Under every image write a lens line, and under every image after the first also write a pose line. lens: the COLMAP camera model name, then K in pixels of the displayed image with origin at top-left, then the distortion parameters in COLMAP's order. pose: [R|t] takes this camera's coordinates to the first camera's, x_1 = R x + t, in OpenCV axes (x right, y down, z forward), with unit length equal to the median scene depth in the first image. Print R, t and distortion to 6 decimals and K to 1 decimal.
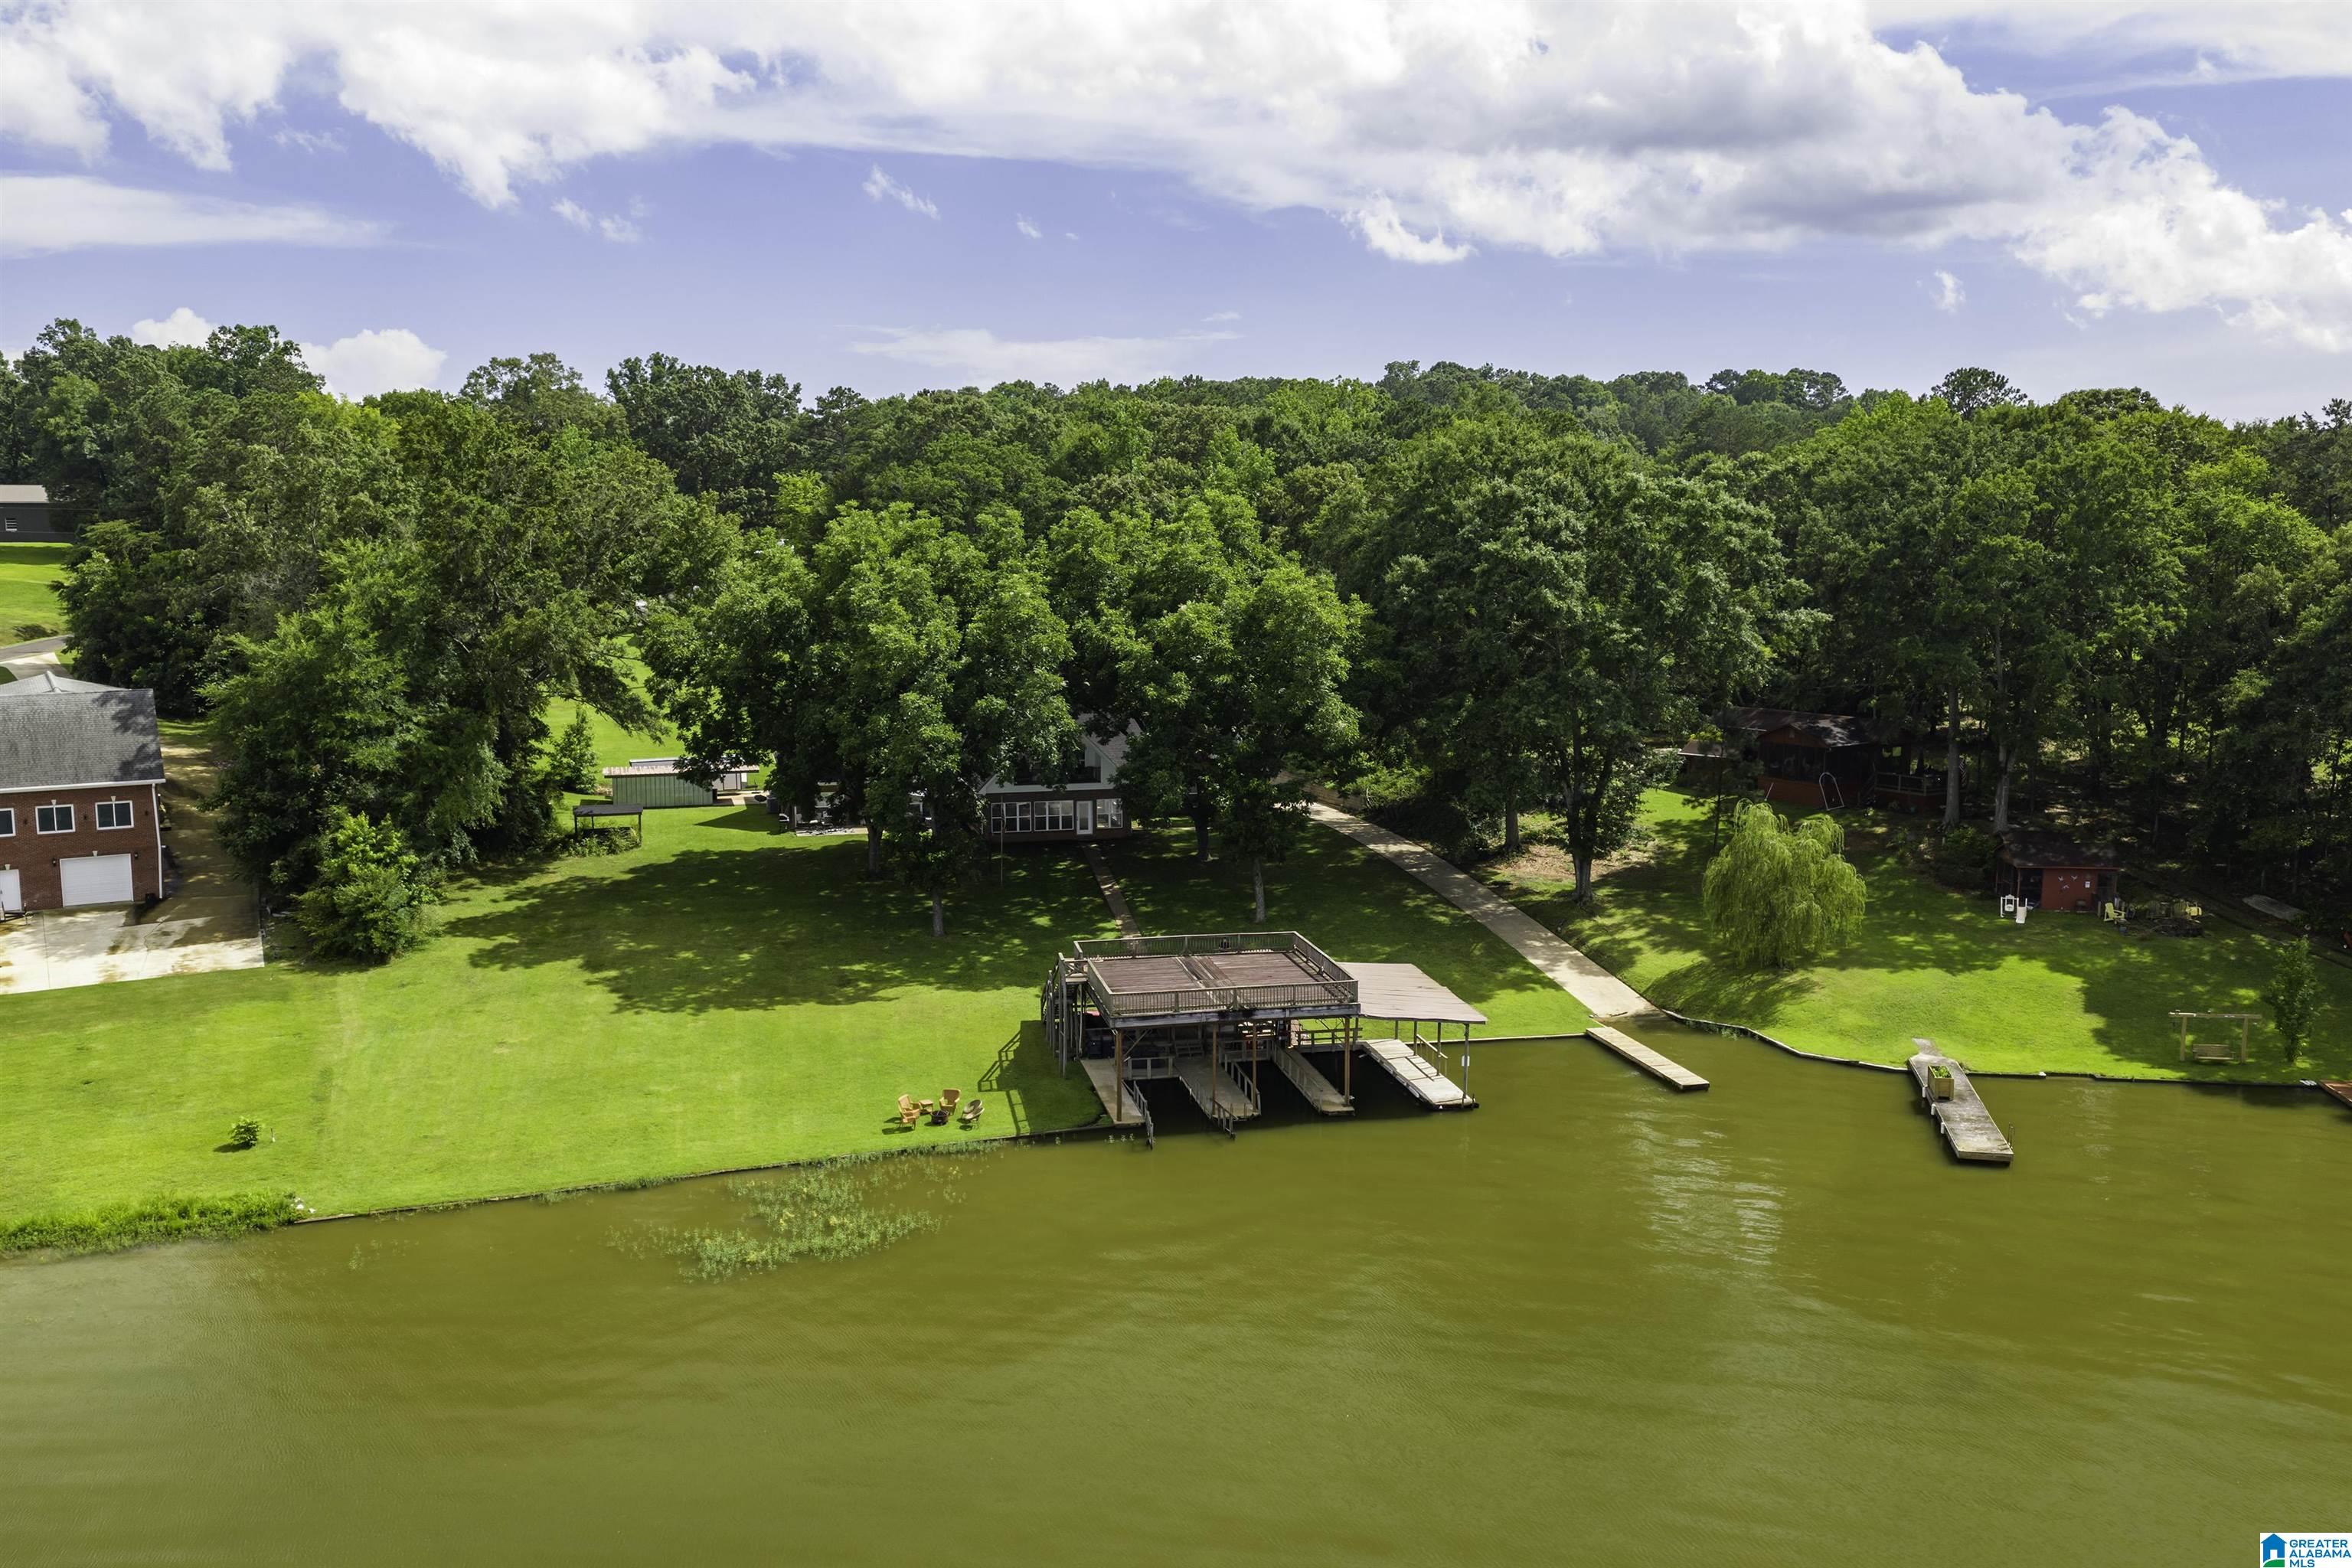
lens RADIAL K [[1973.9, 0, 1166.9], [0, 1973.9, 706.9], [0, 0, 1]] dist [-0.012153, 0.002190]
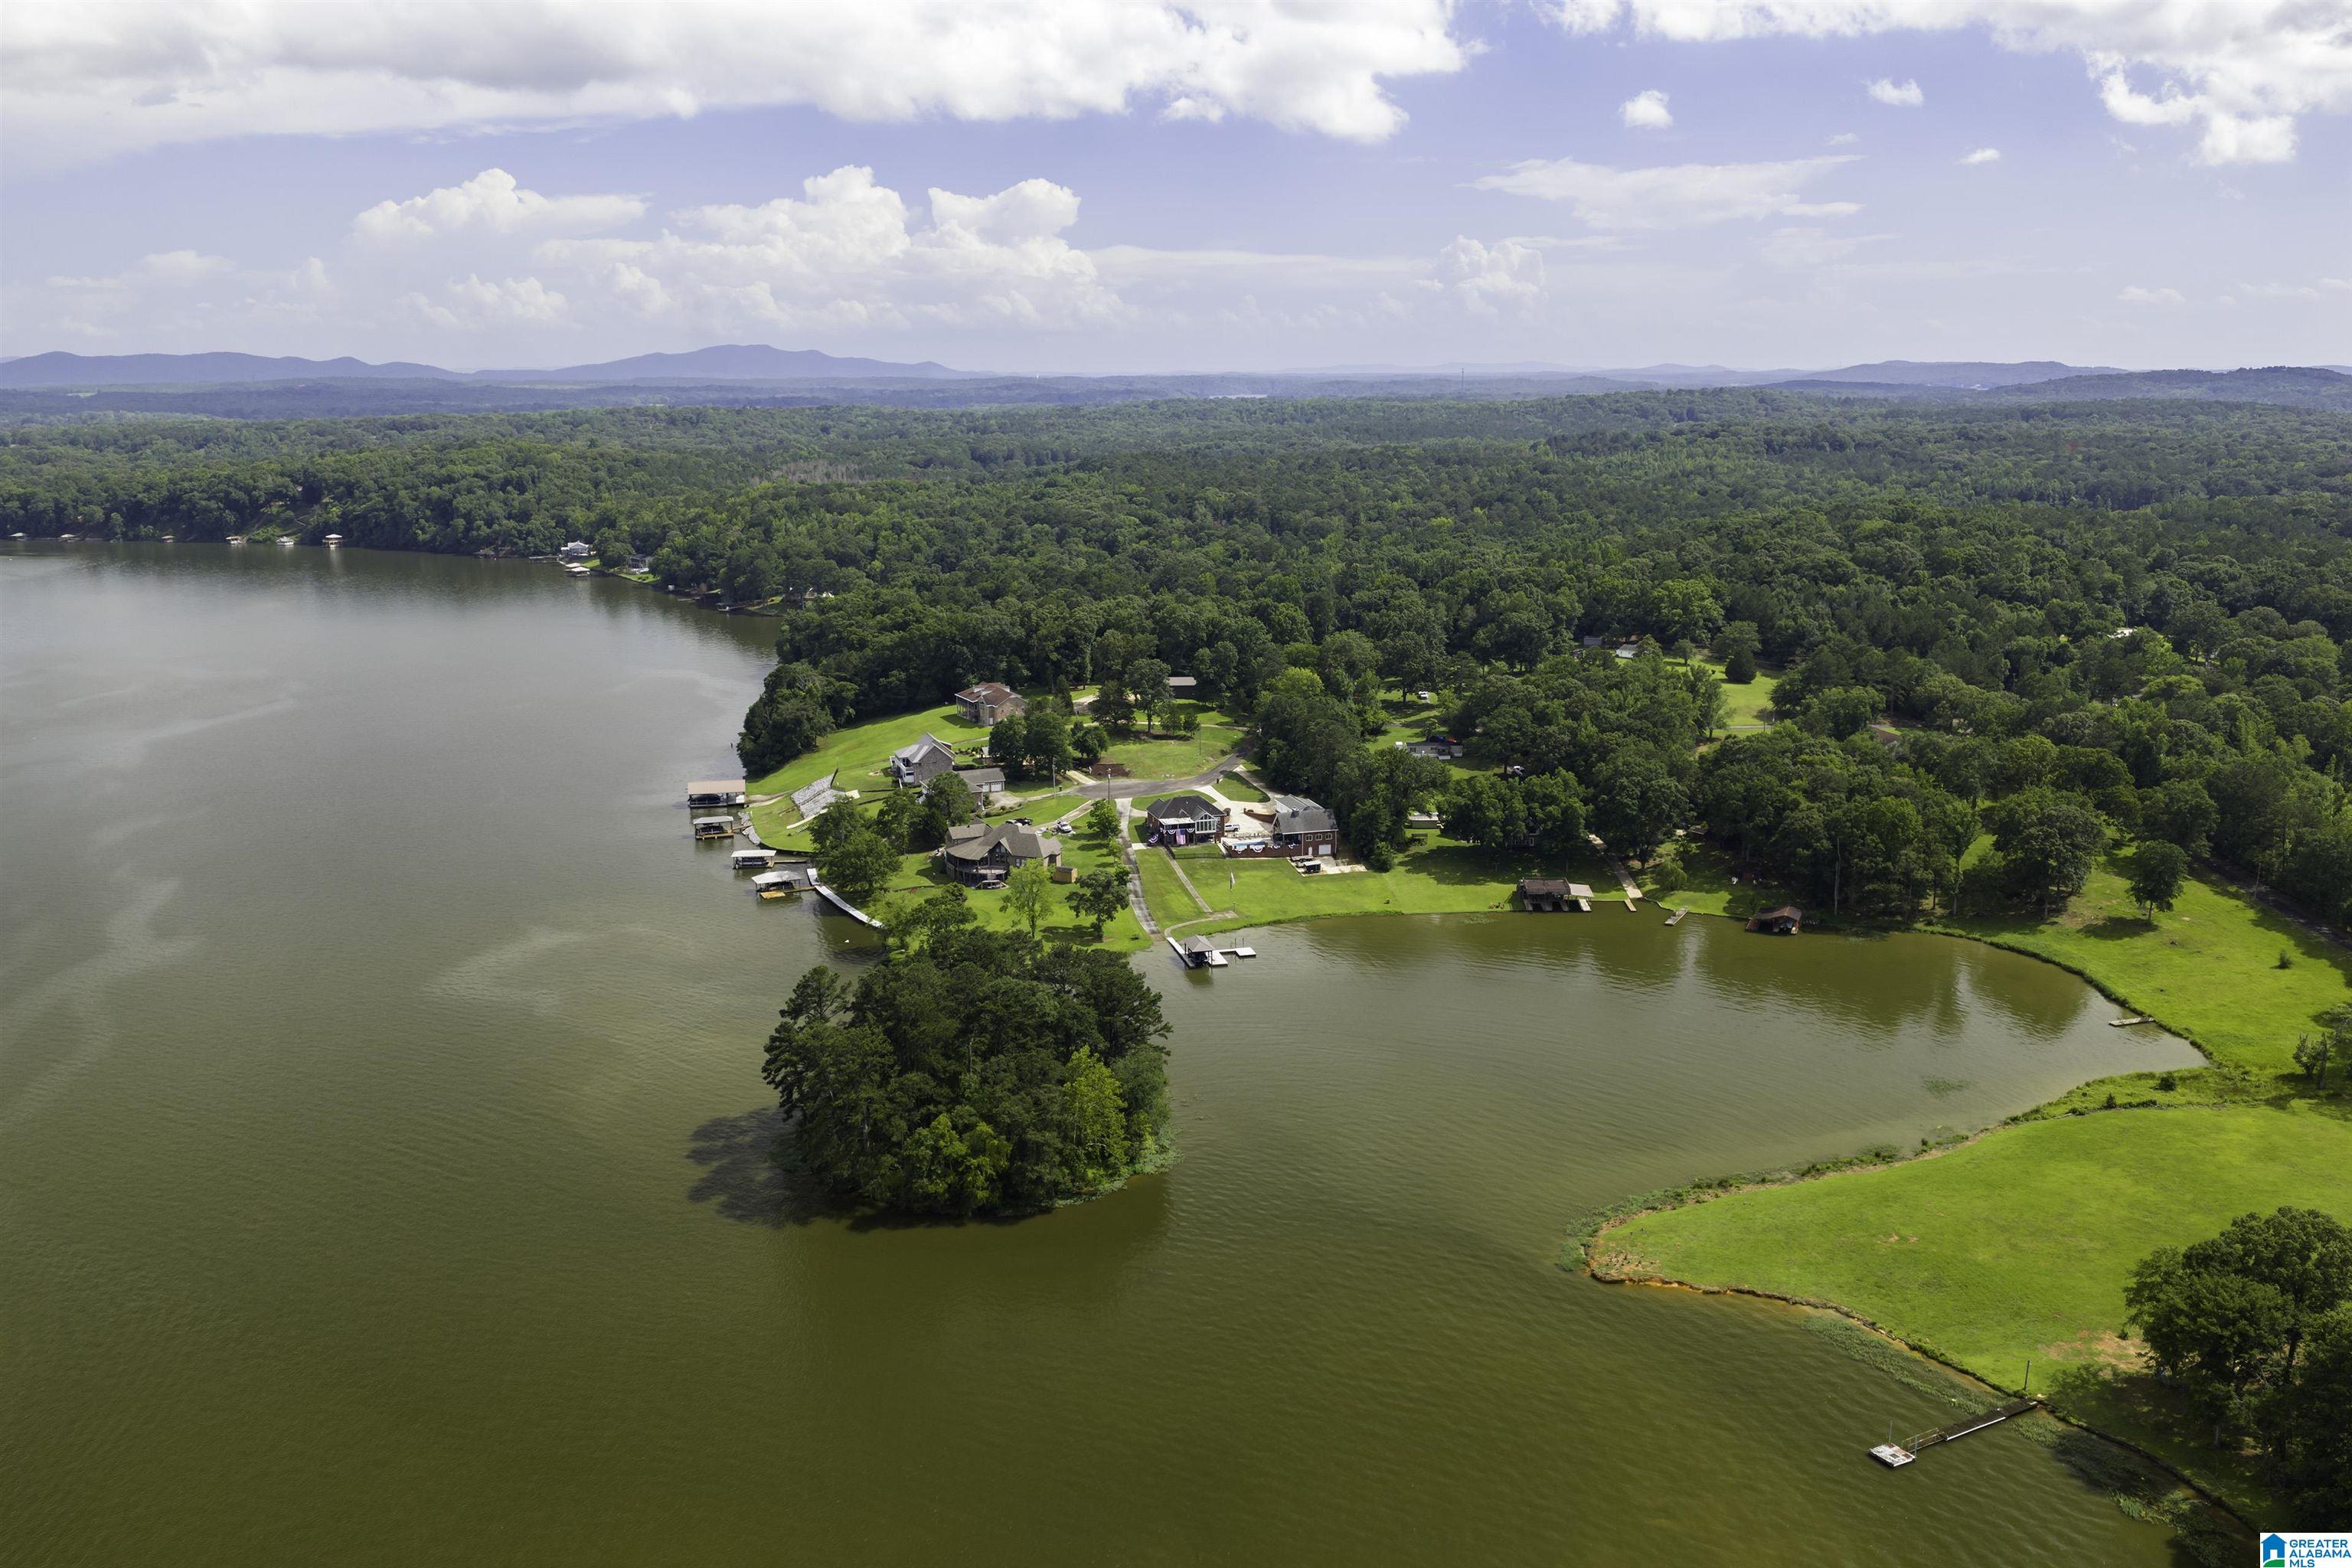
lens RADIAL K [[1973.9, 0, 1166.9], [0, 1973.9, 706.9], [0, 0, 1]] dist [-0.012153, 0.002190]
pose [[0.962641, 0.043192, -0.267313, 0.394912], [-0.020655, 0.996033, 0.086555, -0.713452], [0.269991, -0.077800, 0.959714, -3.971598]]
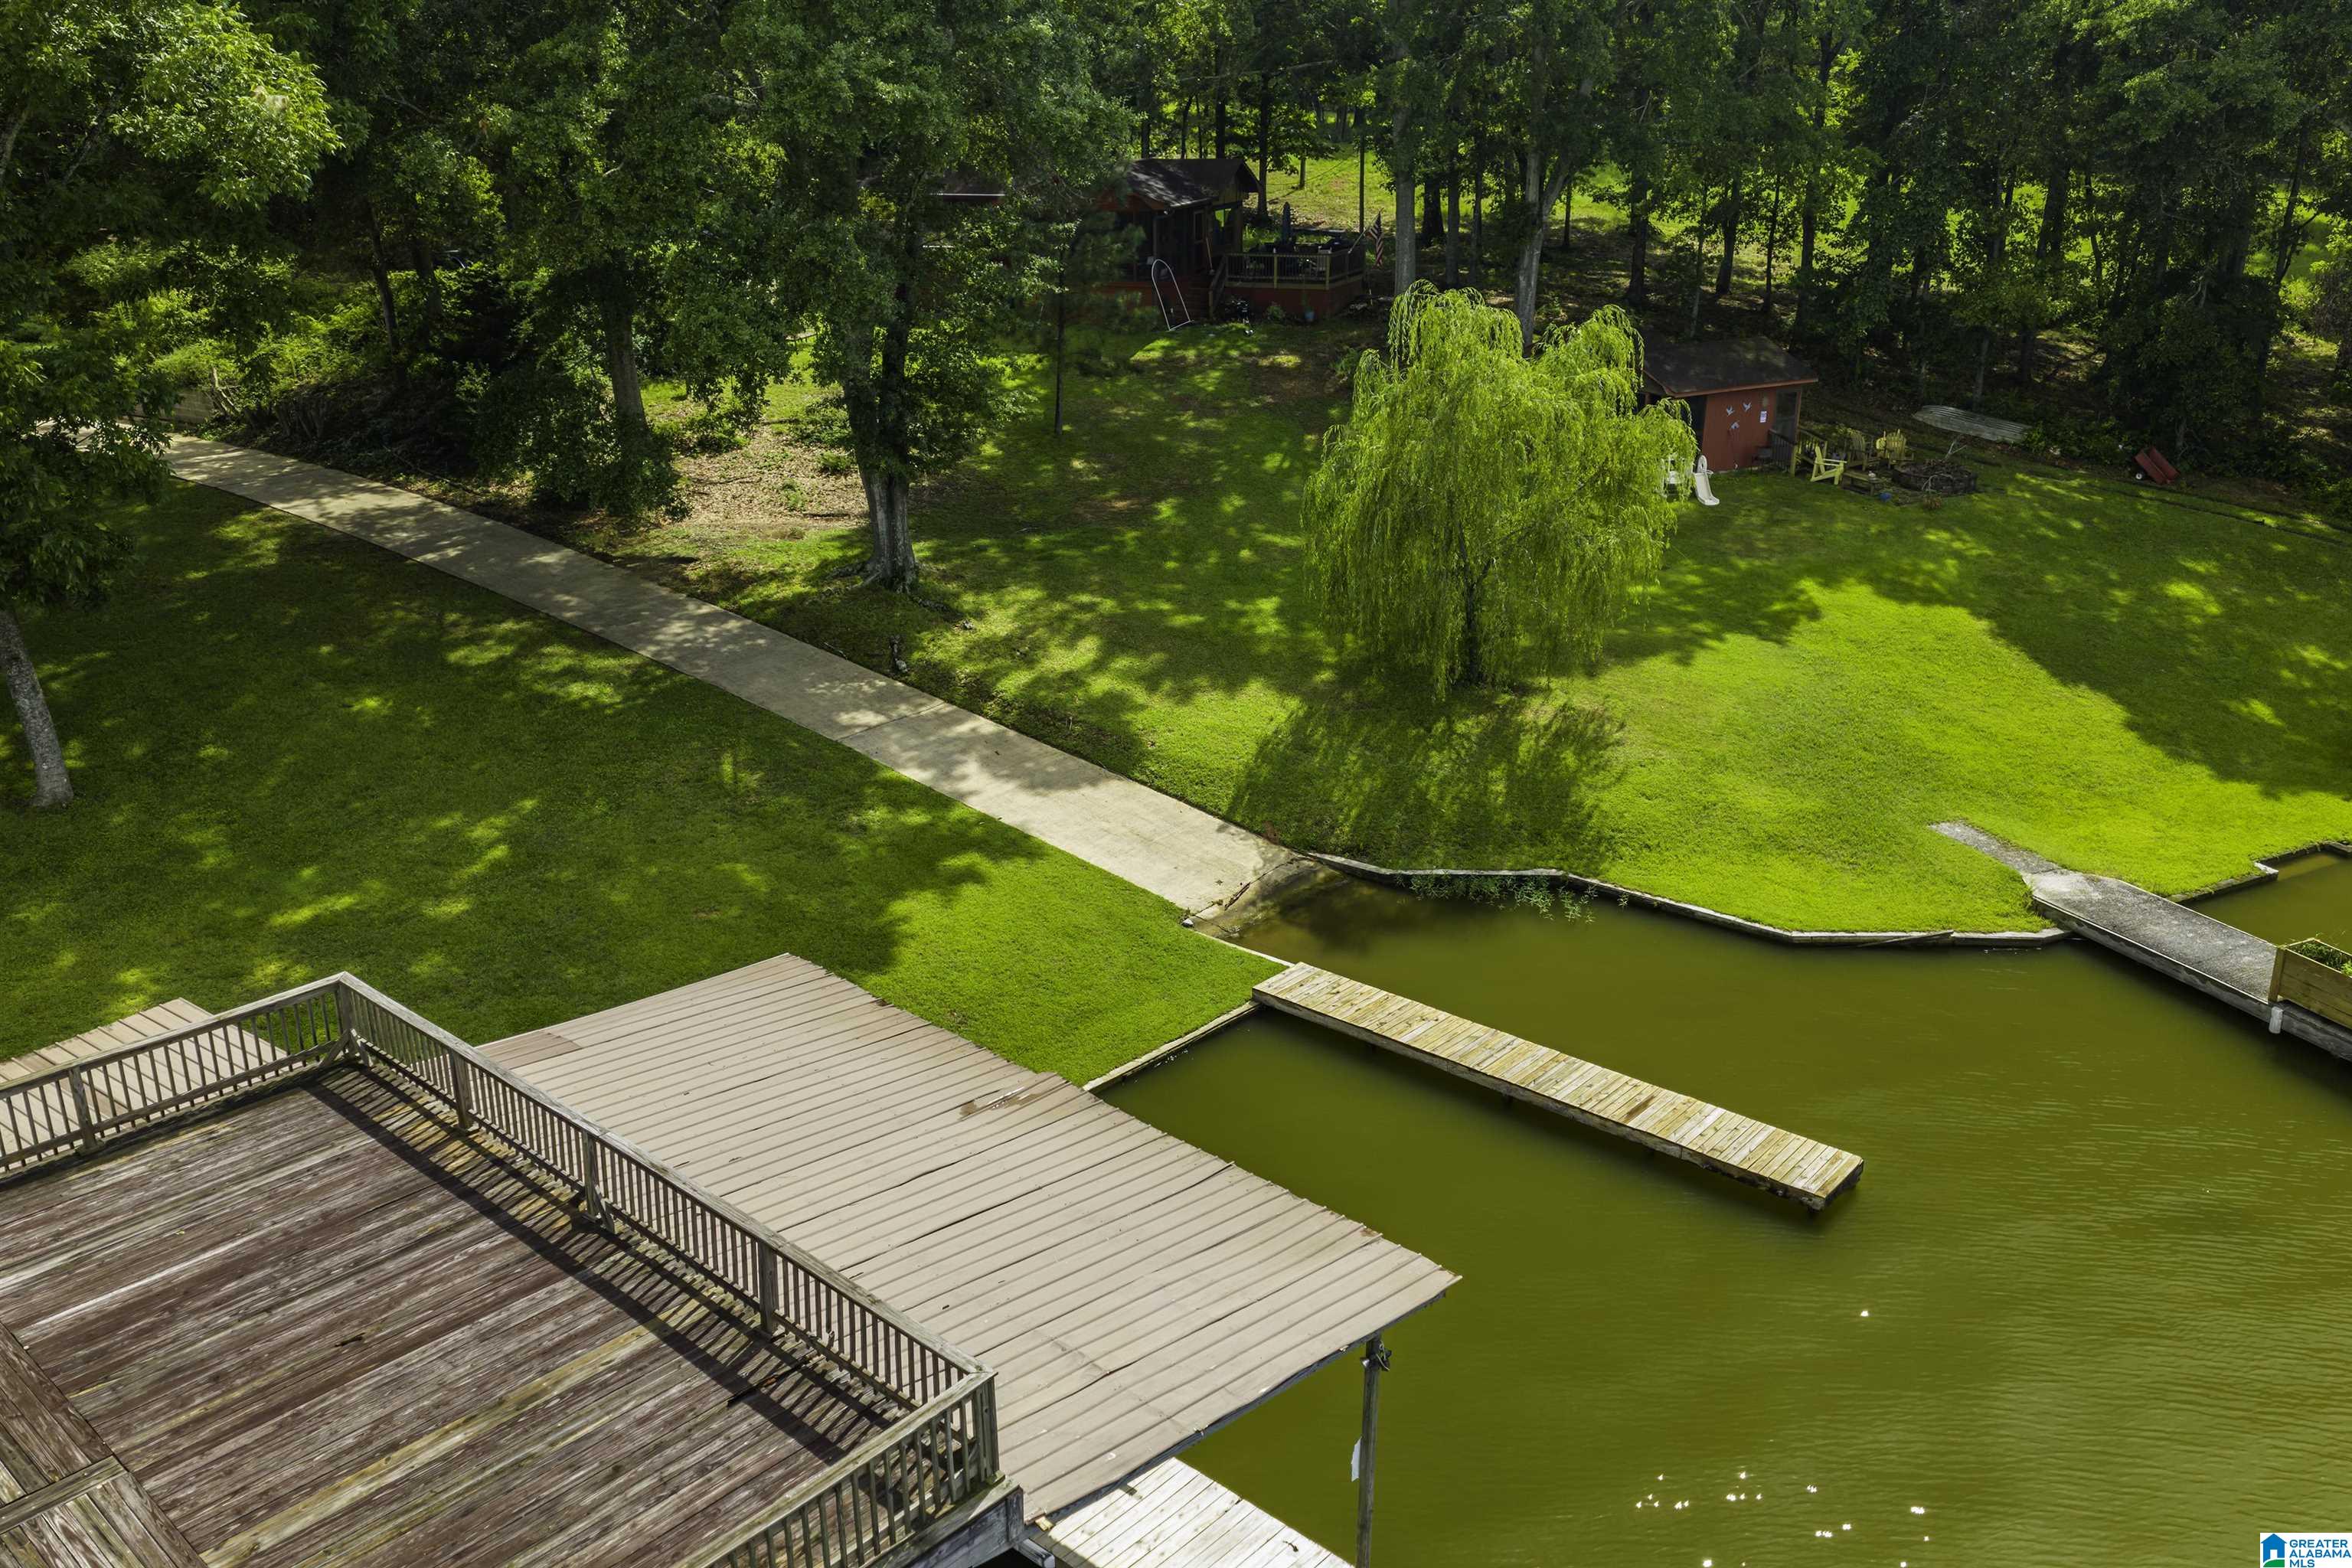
lens RADIAL K [[1973.9, 0, 1166.9], [0, 1973.9, 706.9], [0, 0, 1]] dist [-0.012153, 0.002190]
pose [[0.800727, -0.183925, 0.570095, 0.017497], [0.059214, 0.971339, 0.230205, 0.035834], [-0.596095, -0.150574, 0.788668, 0.709495]]
